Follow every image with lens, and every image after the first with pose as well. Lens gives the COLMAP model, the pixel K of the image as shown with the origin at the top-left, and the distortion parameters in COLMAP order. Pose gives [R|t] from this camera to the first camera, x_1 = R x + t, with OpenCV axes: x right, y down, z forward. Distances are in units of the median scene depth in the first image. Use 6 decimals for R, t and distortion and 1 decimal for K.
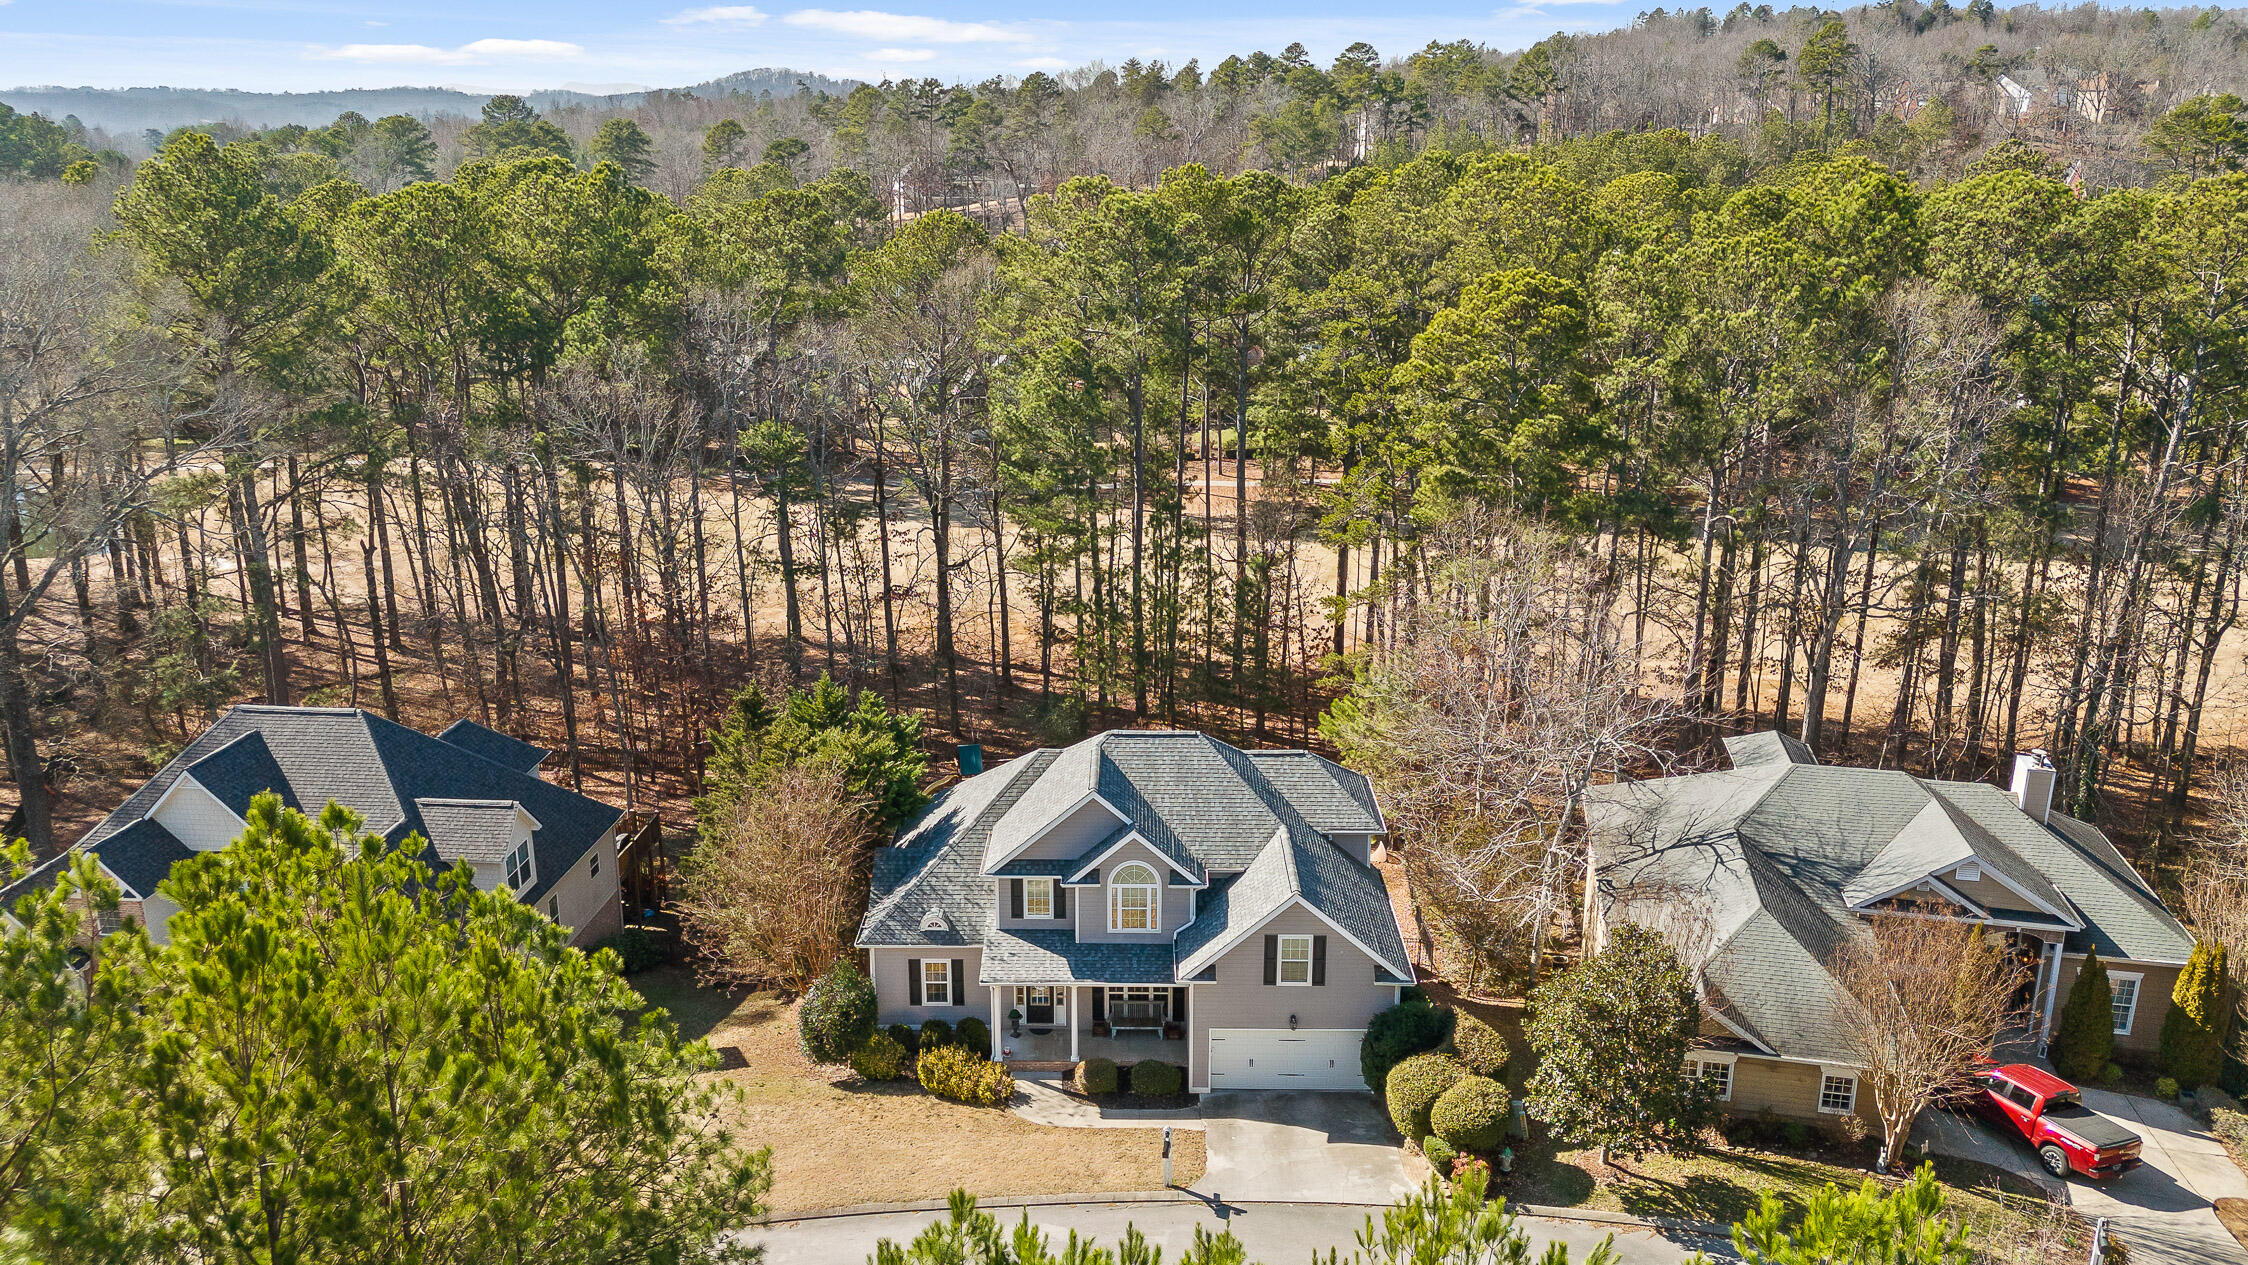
lens RADIAL K [[1732.6, 0, 1124.0], [0, 1732.6, 632.5], [0, 0, 1]] dist [0.061189, -0.013174]
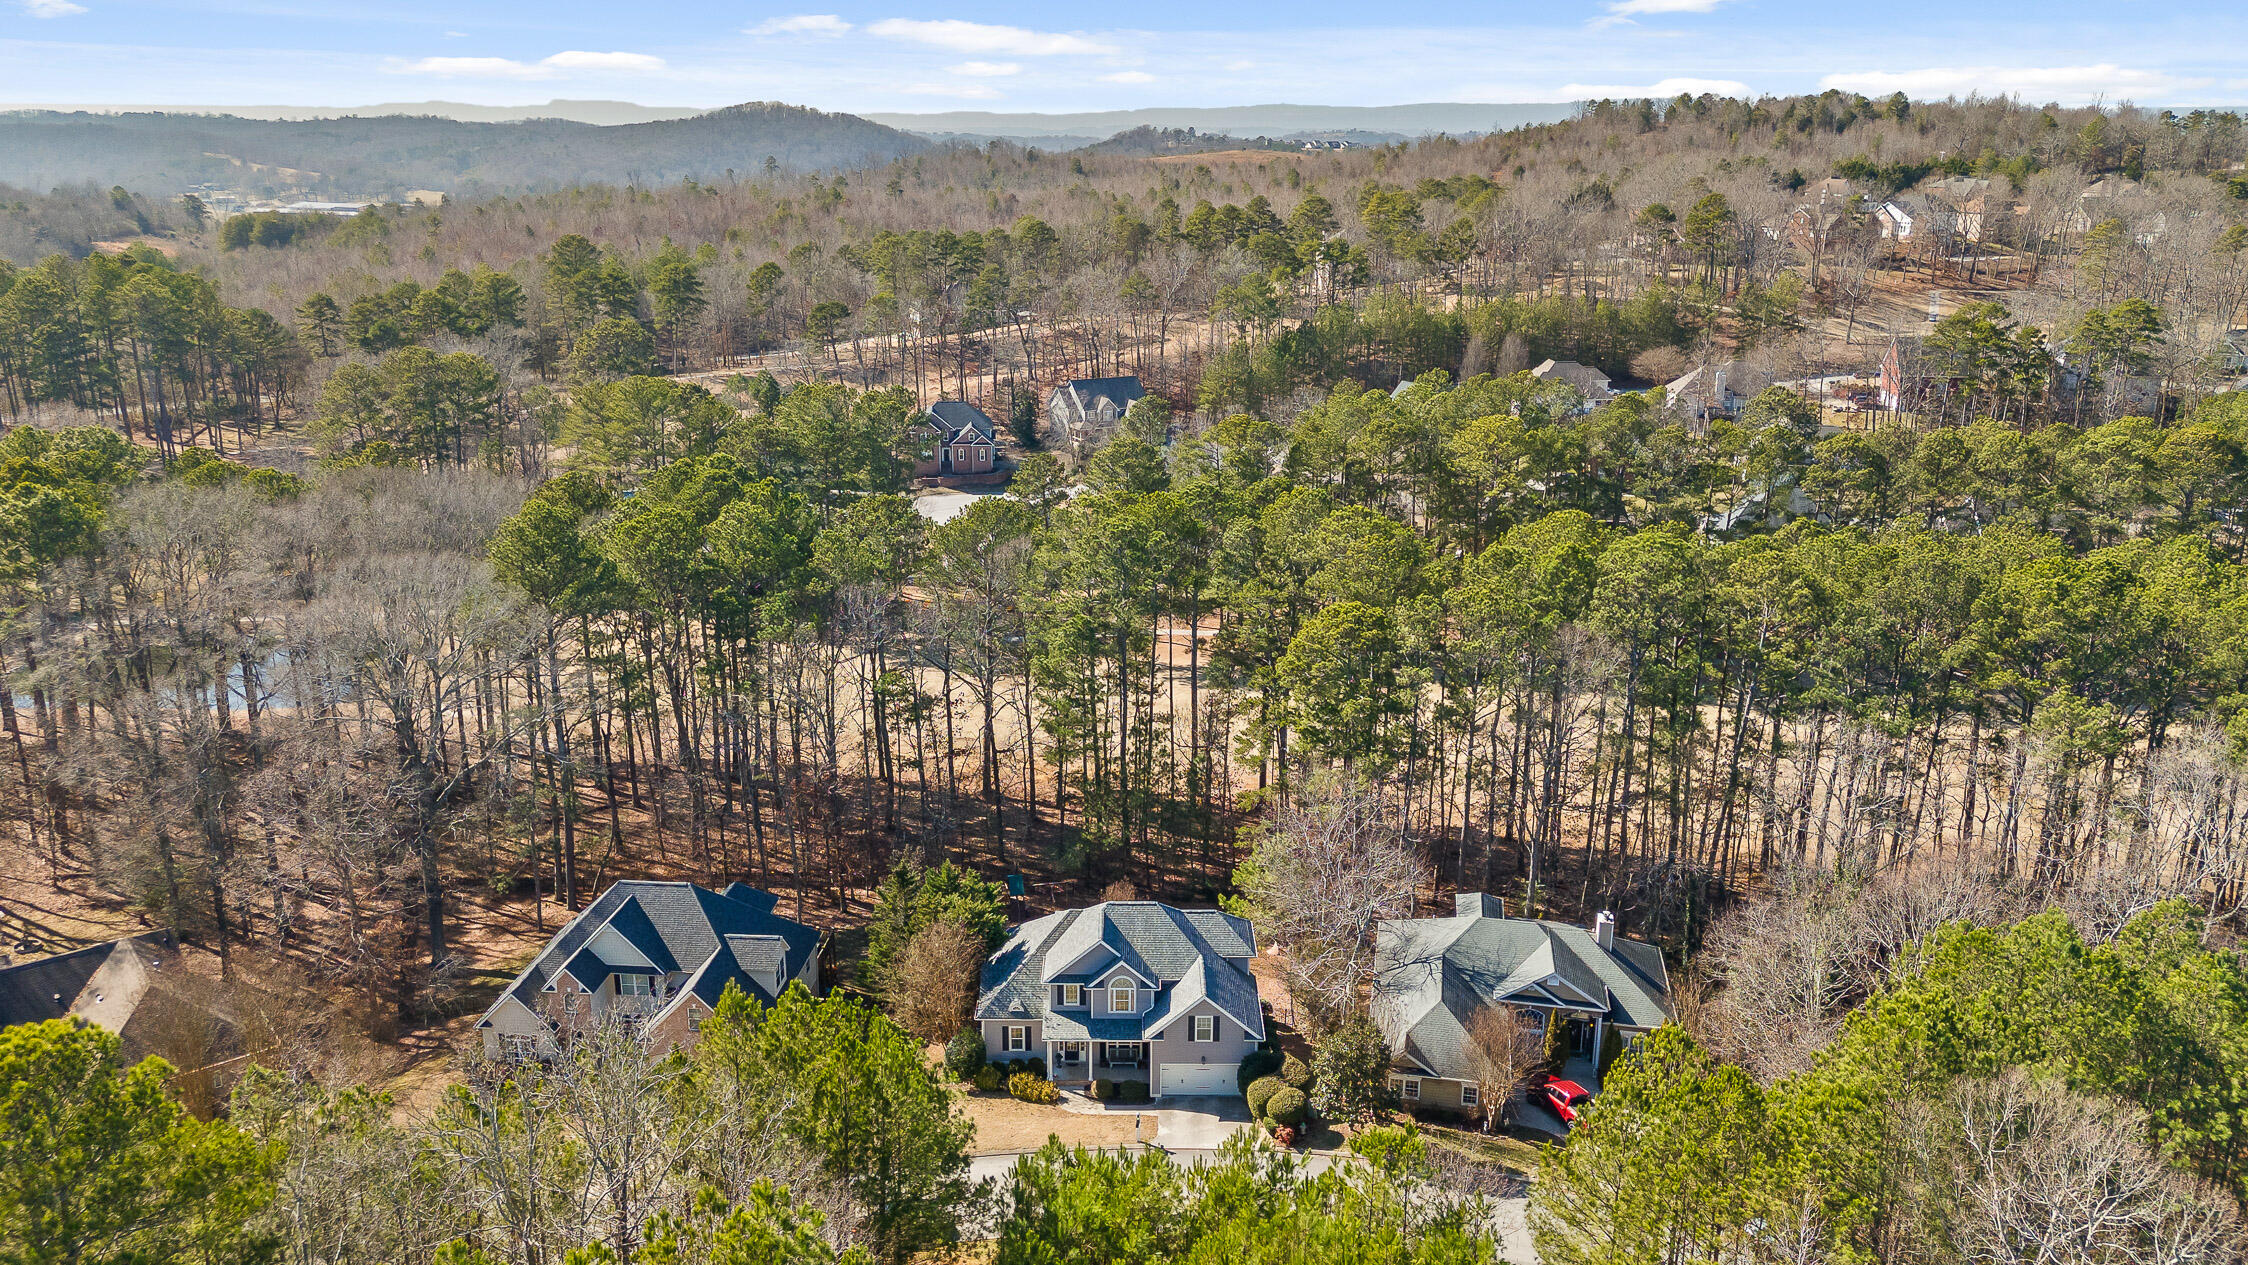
lens RADIAL K [[1736.4, 0, 1124.0], [0, 1736.4, 632.5], [0, 0, 1]] dist [0.084768, -0.003379]
pose [[0.999967, -0.000051, 0.008101, -0.007363], [0.000109, 0.999974, -0.007225, -0.229126], [-0.008100, 0.007226, 0.999941, -0.911574]]
